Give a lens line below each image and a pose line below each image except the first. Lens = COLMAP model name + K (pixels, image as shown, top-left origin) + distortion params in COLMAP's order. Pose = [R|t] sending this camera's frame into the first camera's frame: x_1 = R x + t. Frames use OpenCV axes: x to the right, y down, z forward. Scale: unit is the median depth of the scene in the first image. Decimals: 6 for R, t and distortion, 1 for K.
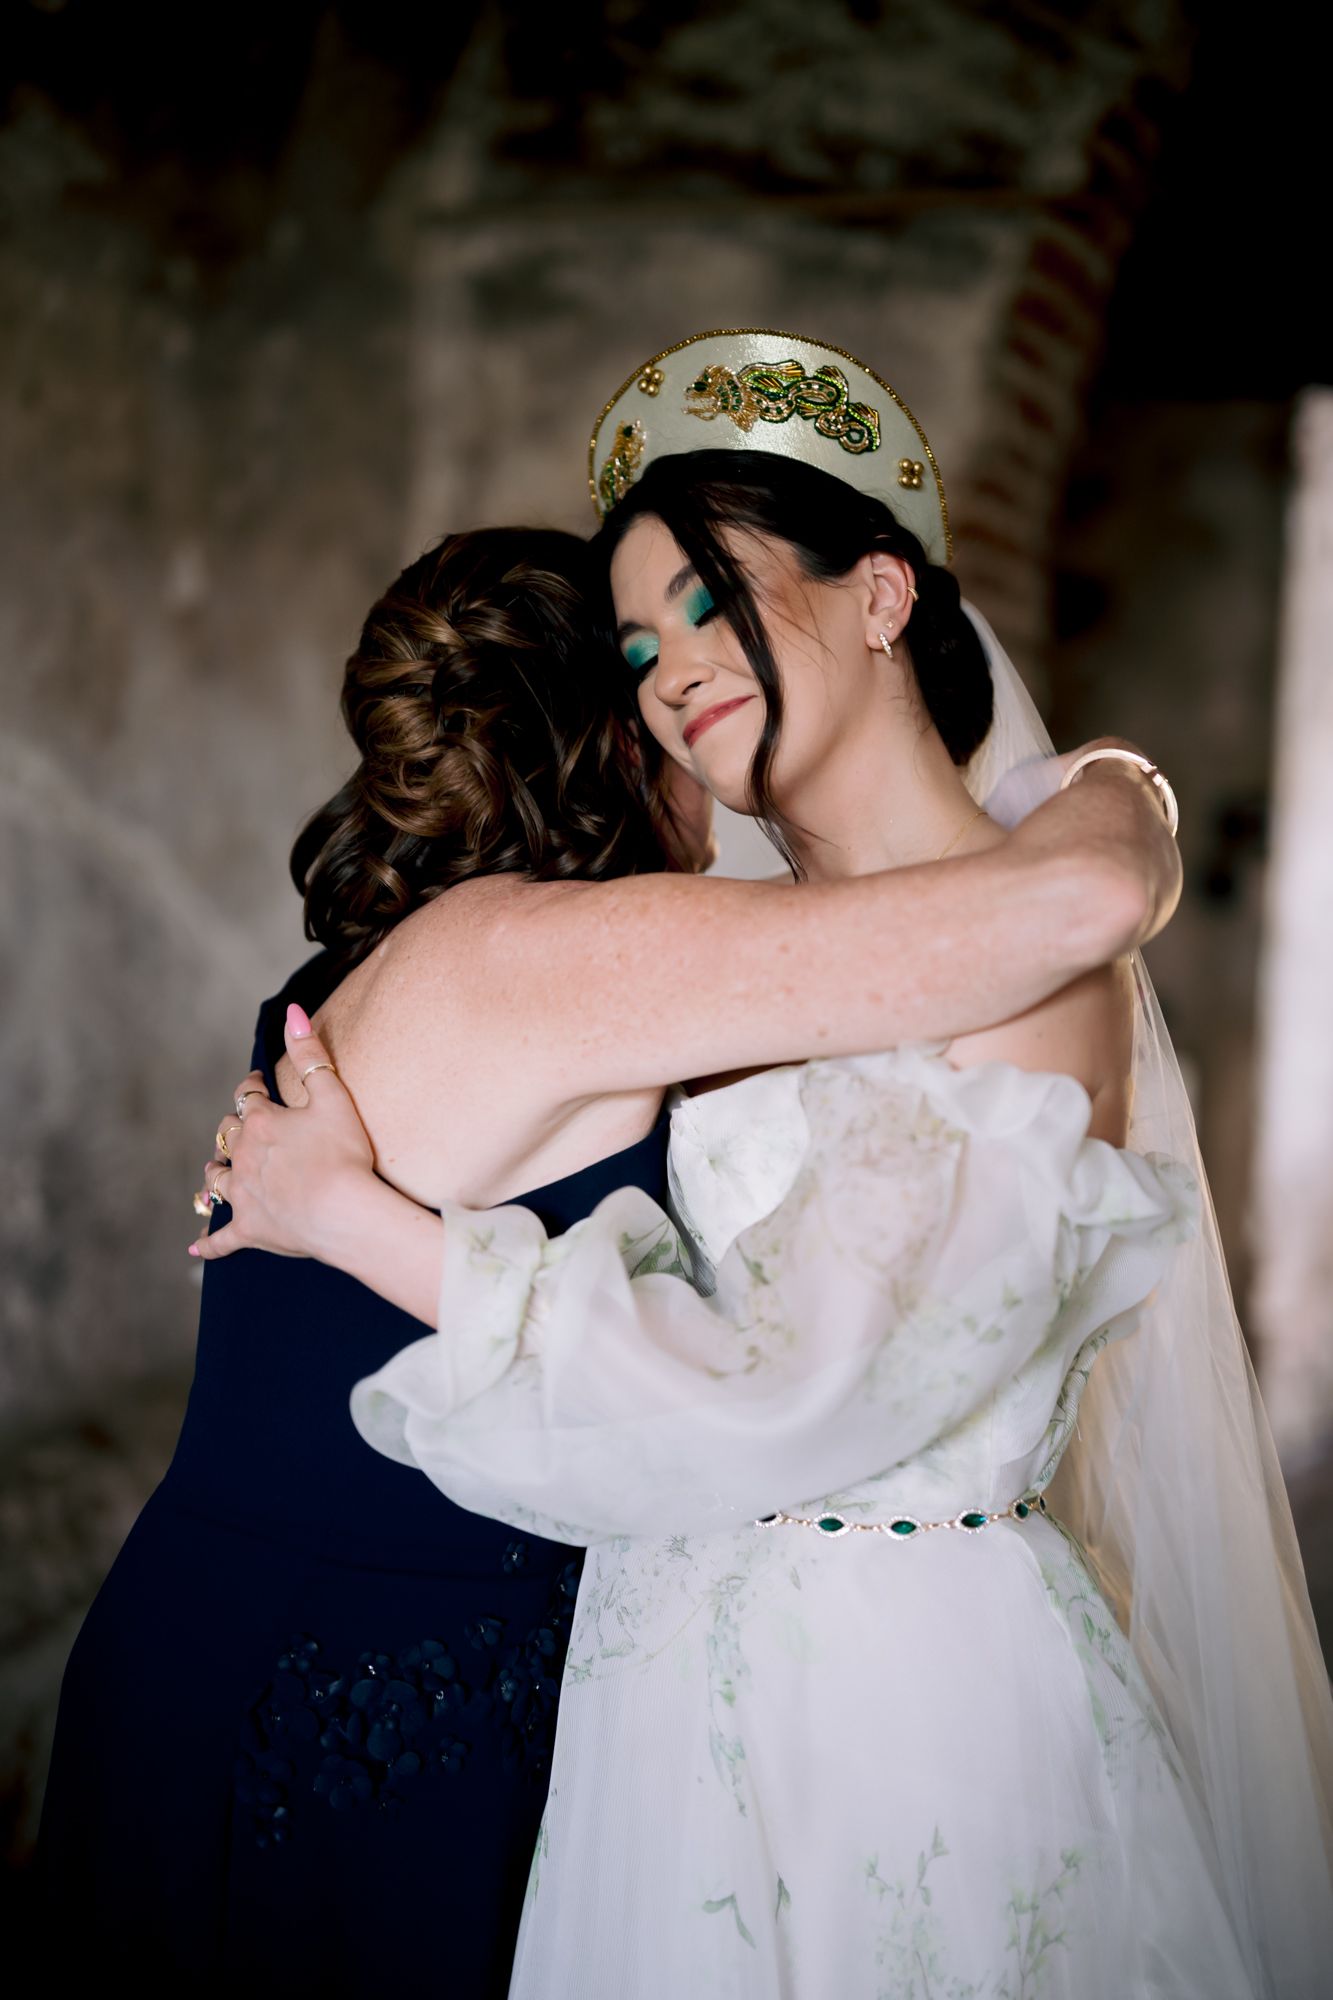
lens RADIAL K [[2891.9, 0, 662.0], [0, 2891.9, 999.9], [0, 0, 1]] dist [-0.000733, 0.000000]
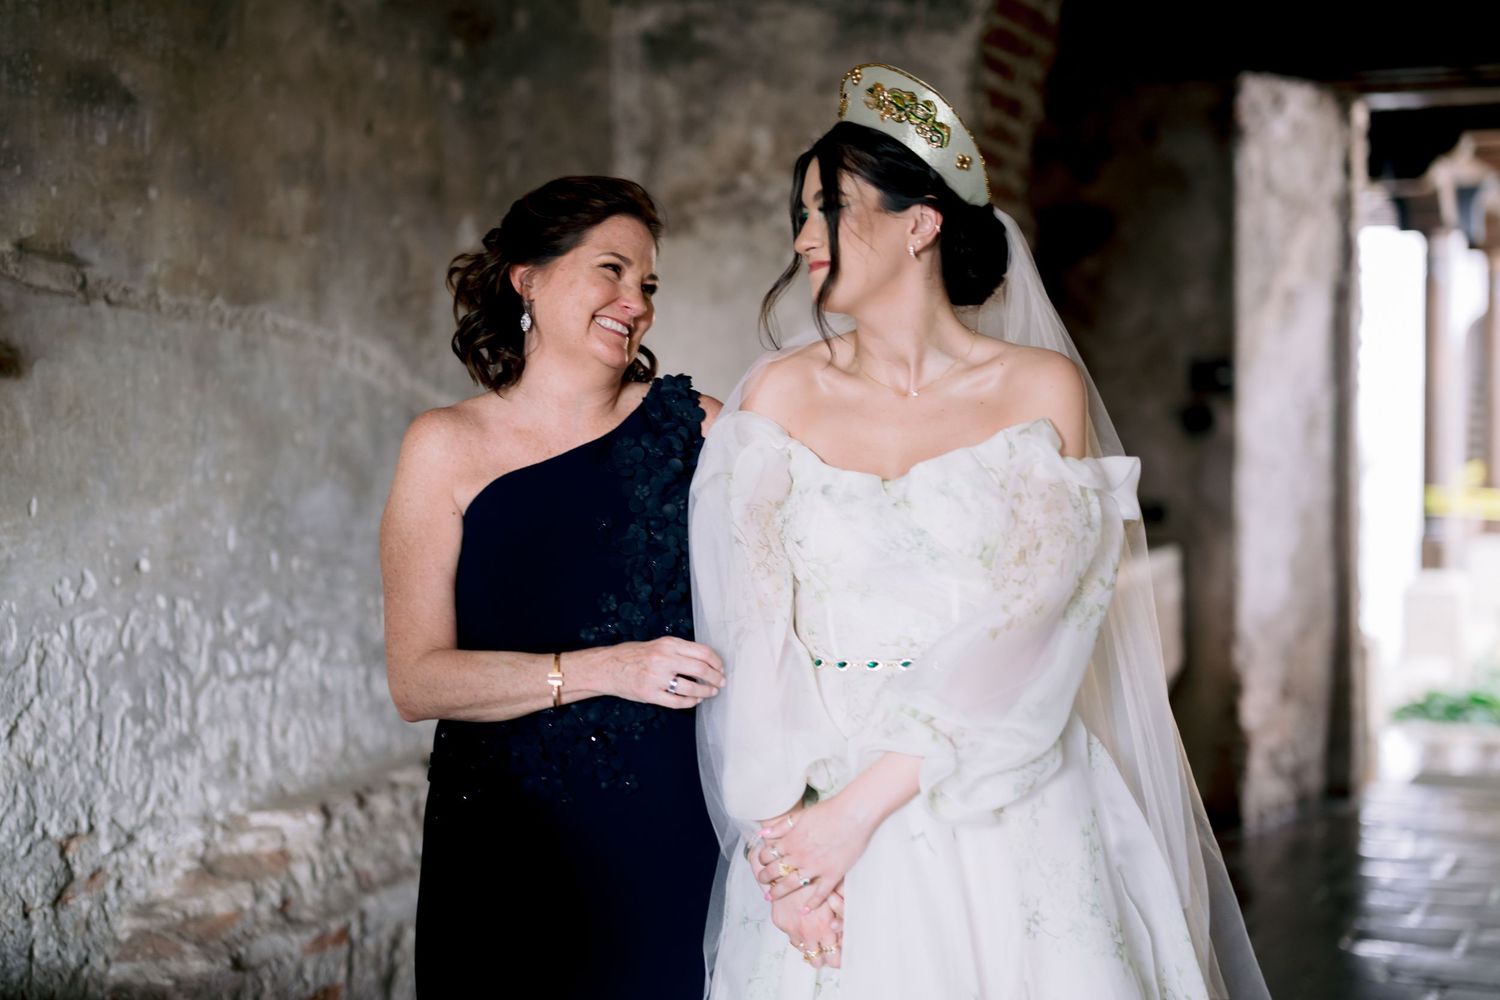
lens RADIAL K [[2421.2, 0, 753.7], [0, 2421.2, 492.4], [0, 0, 1]] dist [0.029676, 0.000000]
pose [[0.997867, -0.040954, -0.050833, 0.053373], [0.039039, 0.998511, -0.038111, 0.050722], [0.052318, 0.036046, 0.997980, -0.309781]]
